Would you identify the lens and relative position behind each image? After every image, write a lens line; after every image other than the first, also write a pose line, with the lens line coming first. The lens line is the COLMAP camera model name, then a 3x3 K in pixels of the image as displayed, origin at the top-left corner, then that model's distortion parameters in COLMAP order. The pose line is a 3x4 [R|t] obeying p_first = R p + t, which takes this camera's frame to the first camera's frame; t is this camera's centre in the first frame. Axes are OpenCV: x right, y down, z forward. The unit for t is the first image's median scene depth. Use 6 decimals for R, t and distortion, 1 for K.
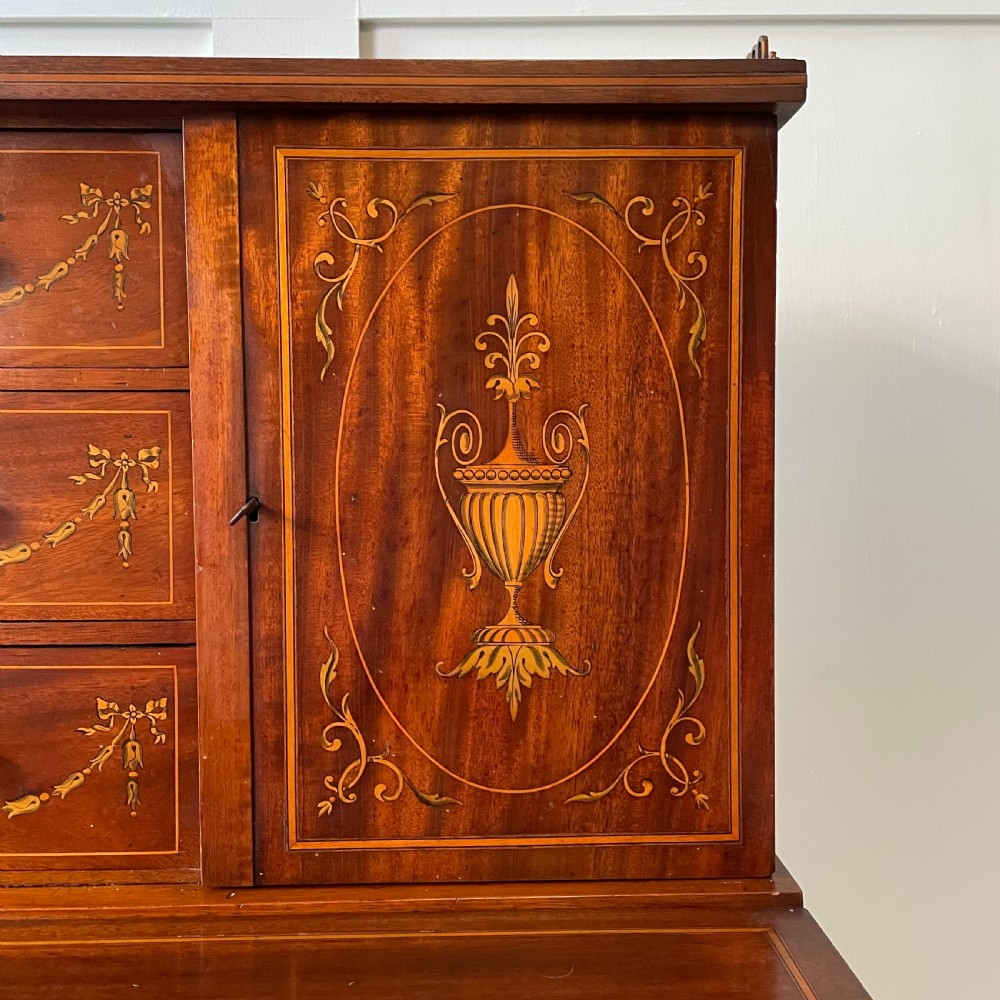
lens RADIAL K [[1015.1, 0, 500.0], [0, 1015.1, 500.0], [0, 0, 1]] dist [0.093609, -0.130107]
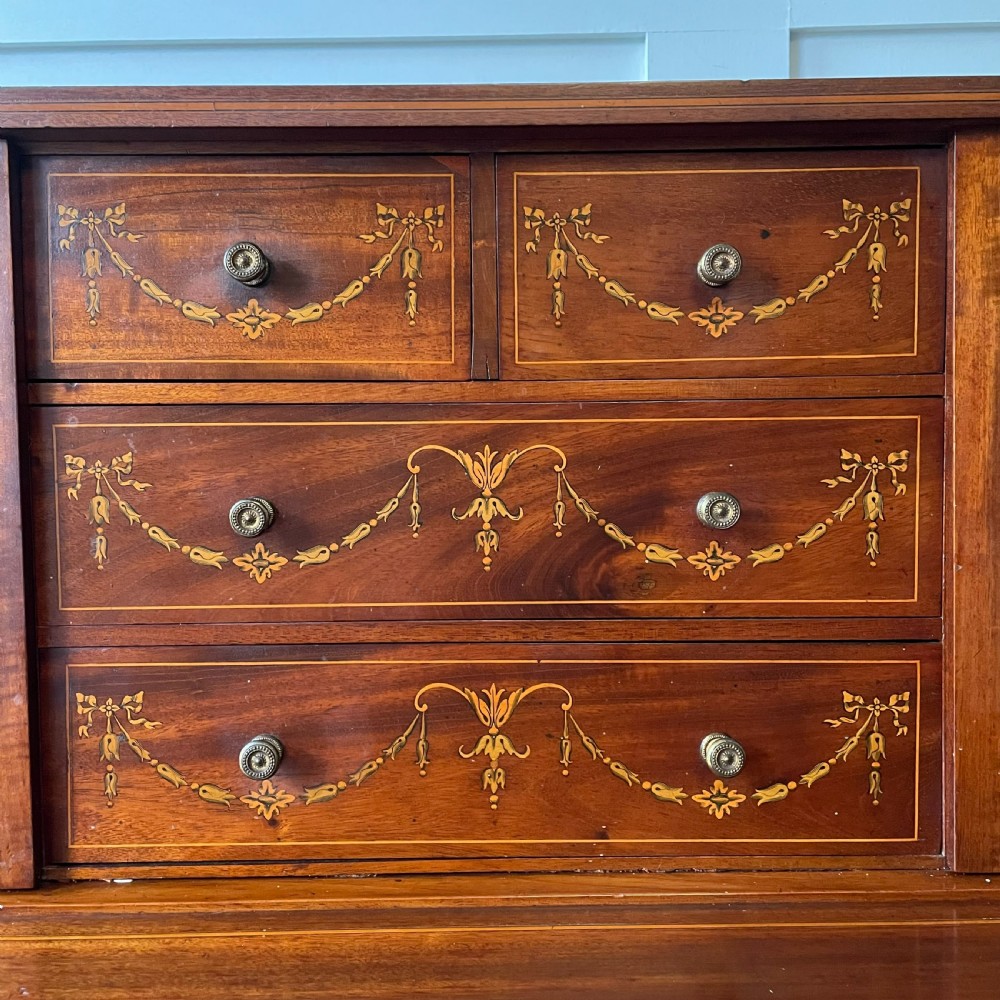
lens RADIAL K [[1008.3, 0, 501.7], [0, 1008.3, 503.8], [0, 0, 1]] dist [0.100419, -0.148433]
pose [[0.999660, -0.009474, -0.024311, -0.722987], [0.009579, 0.999945, 0.004236, -0.006141], [0.024269, -0.004467, 0.999695, -0.045909]]
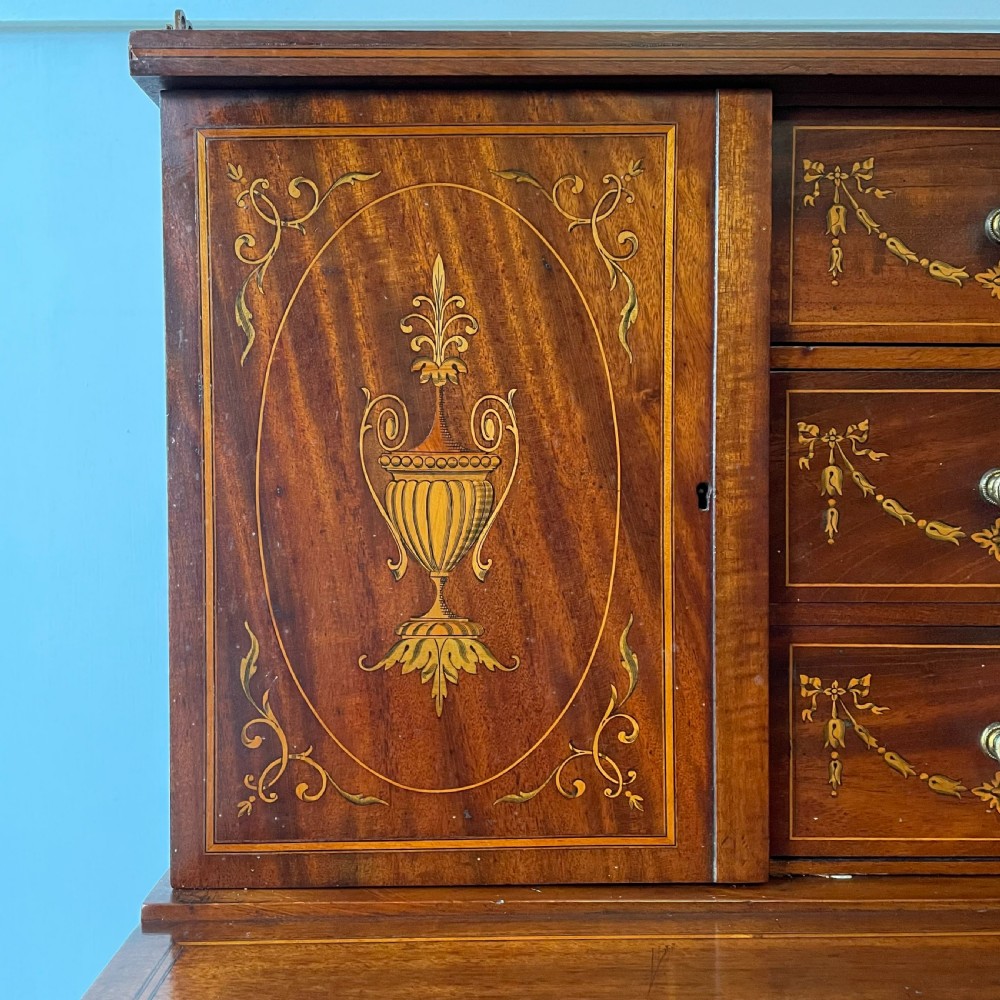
lens RADIAL K [[1019.9, 0, 490.3], [0, 1019.9, 499.4], [0, 0, 1]] dist [0.100858, -0.147264]
pose [[0.999972, -0.000078, -0.007480, -1.481820], [-0.000044, 0.999867, -0.016288, 0.034898], [0.007480, 0.016288, 0.999839, -0.011691]]
